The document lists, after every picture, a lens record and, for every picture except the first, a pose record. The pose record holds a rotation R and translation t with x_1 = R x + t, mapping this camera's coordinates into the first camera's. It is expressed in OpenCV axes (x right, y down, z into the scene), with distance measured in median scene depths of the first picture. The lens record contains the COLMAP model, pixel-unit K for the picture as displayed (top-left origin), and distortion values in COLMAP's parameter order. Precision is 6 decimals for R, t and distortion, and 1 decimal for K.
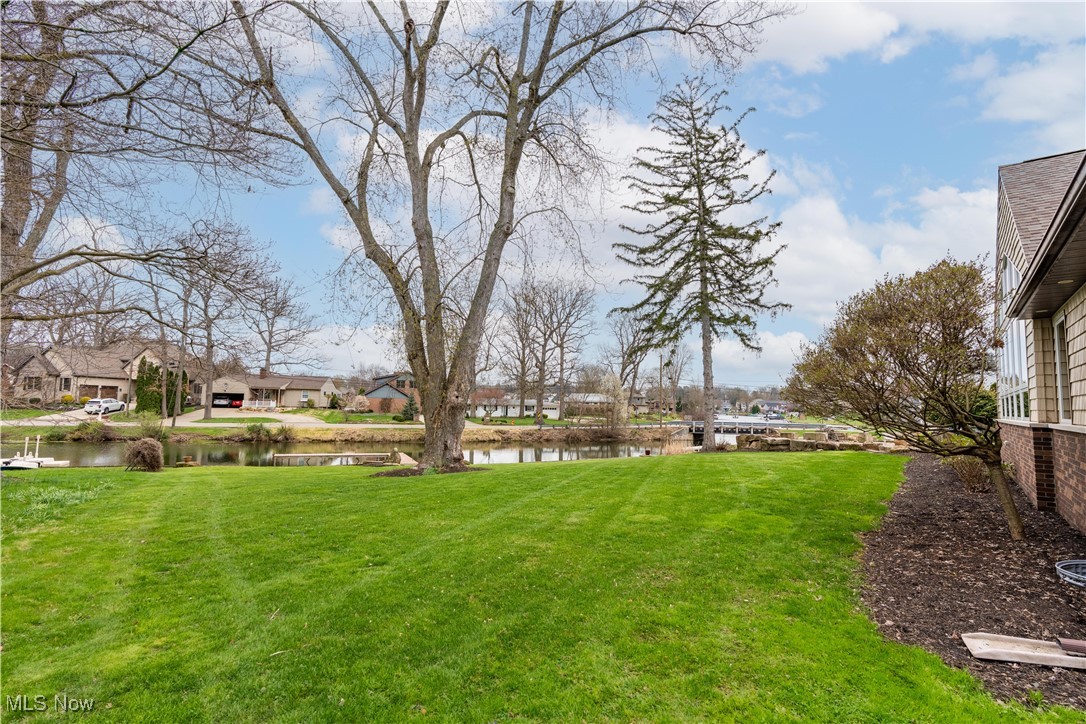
lens RADIAL K [[512.7, 0, 543.0], [0, 512.7, 362.0], [0, 0, 1]] dist [0.000590, 0.000040]
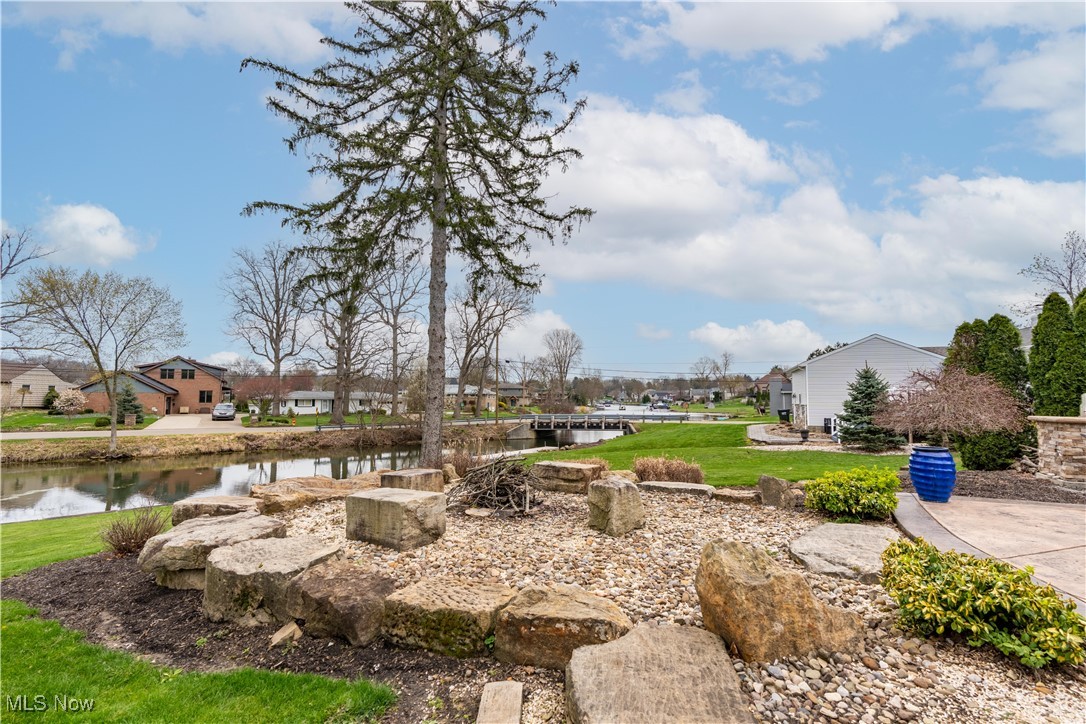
lens RADIAL K [[493.3, 0, 543.0], [0, 493.3, 362.0], [0, 0, 1]] dist [0.000006, -0.000100]
pose [[0.985579, -0.006898, 0.169077, 0.176364], [0.005206, 0.999932, 0.010452, 0.025968], [-0.169137, -0.009421, 0.985547, 0.245989]]
